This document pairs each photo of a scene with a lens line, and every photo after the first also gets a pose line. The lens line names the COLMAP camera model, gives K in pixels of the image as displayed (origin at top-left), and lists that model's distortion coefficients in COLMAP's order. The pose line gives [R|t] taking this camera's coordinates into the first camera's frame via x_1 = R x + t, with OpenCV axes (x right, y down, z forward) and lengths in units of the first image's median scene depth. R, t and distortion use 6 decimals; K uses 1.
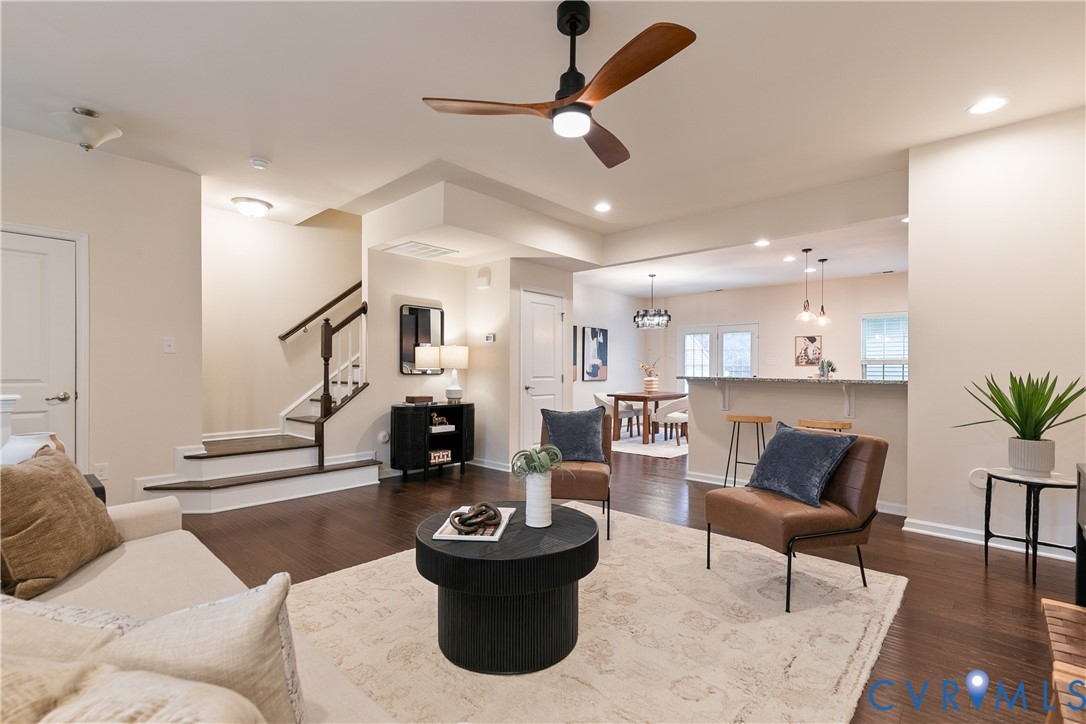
lens RADIAL K [[501.4, 0, 535.5], [0, 501.4, 367.3], [0, 0, 1]] dist [0.008415, -0.002130]
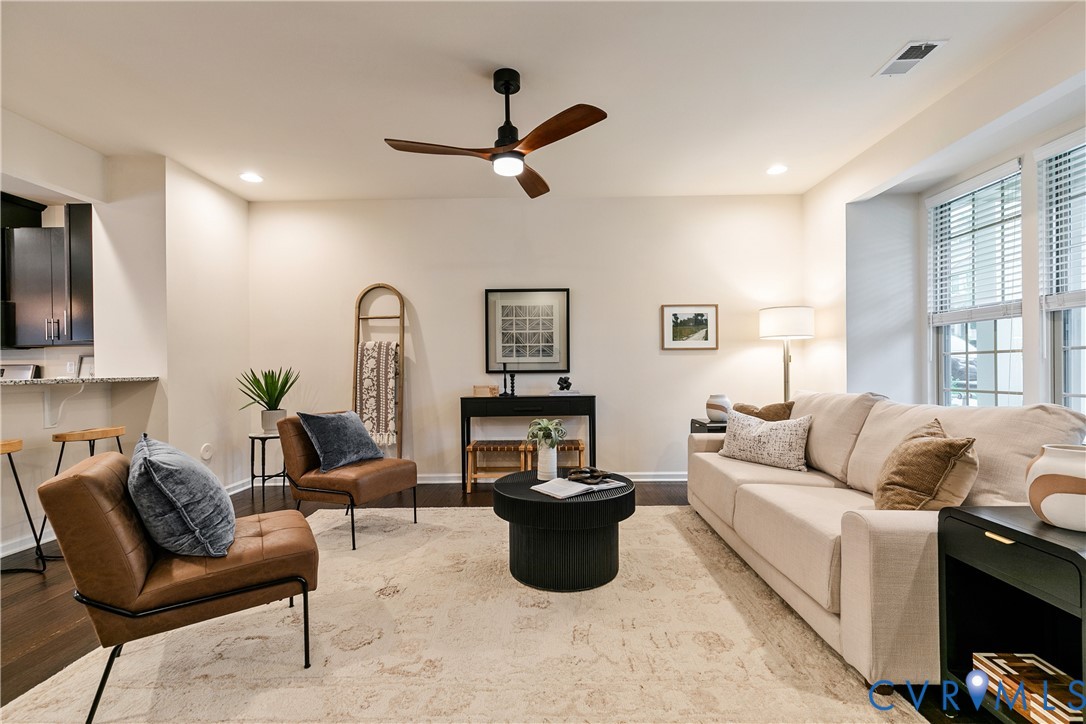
lens RADIAL K [[501.4, 0, 543.7], [0, 501.4, 361.7], [0, 0, 1]] dist [0.008415, -0.002130]
pose [[-0.682856, 0.009525, 0.730491, -0.235951], [0.006575, 0.999955, -0.006893, 0.003263], [-0.730523, 0.000096, -0.682888, 0.470761]]
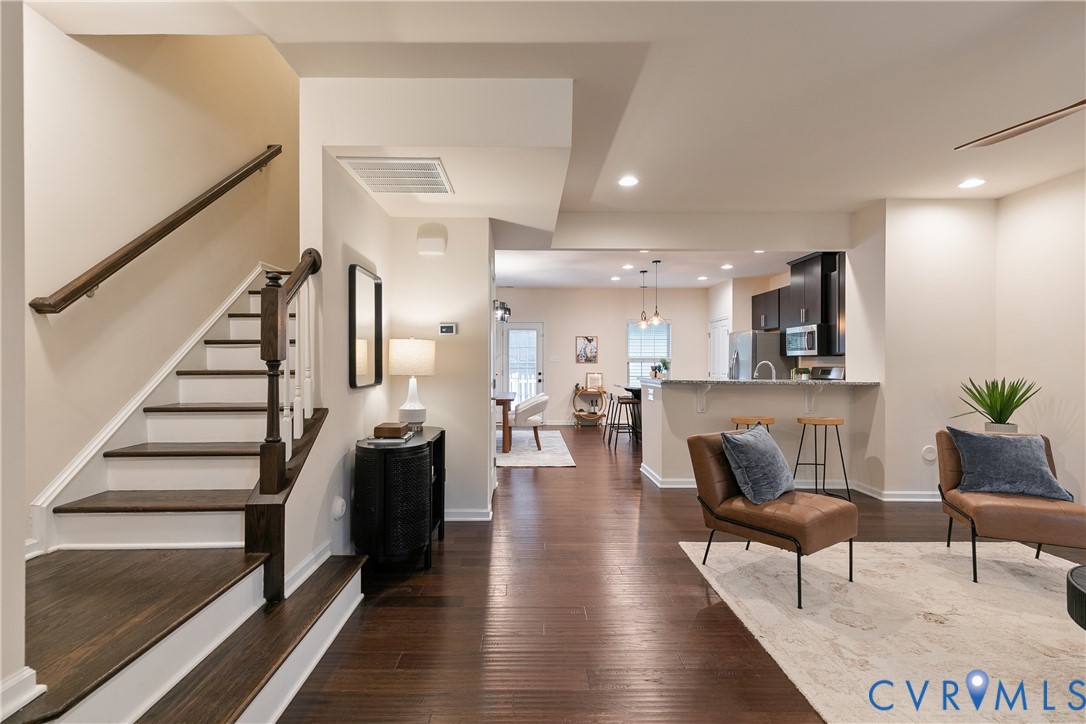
lens RADIAL K [[501.4, 0, 521.8], [0, 501.4, 362.8], [0, 0, 1]] dist [0.008415, -0.002130]
pose [[0.726786, -0.003691, 0.686855, -0.326977], [-0.003538, 0.999952, 0.009117, -0.012935], [-0.686855, -0.009057, 0.726738, 0.294162]]
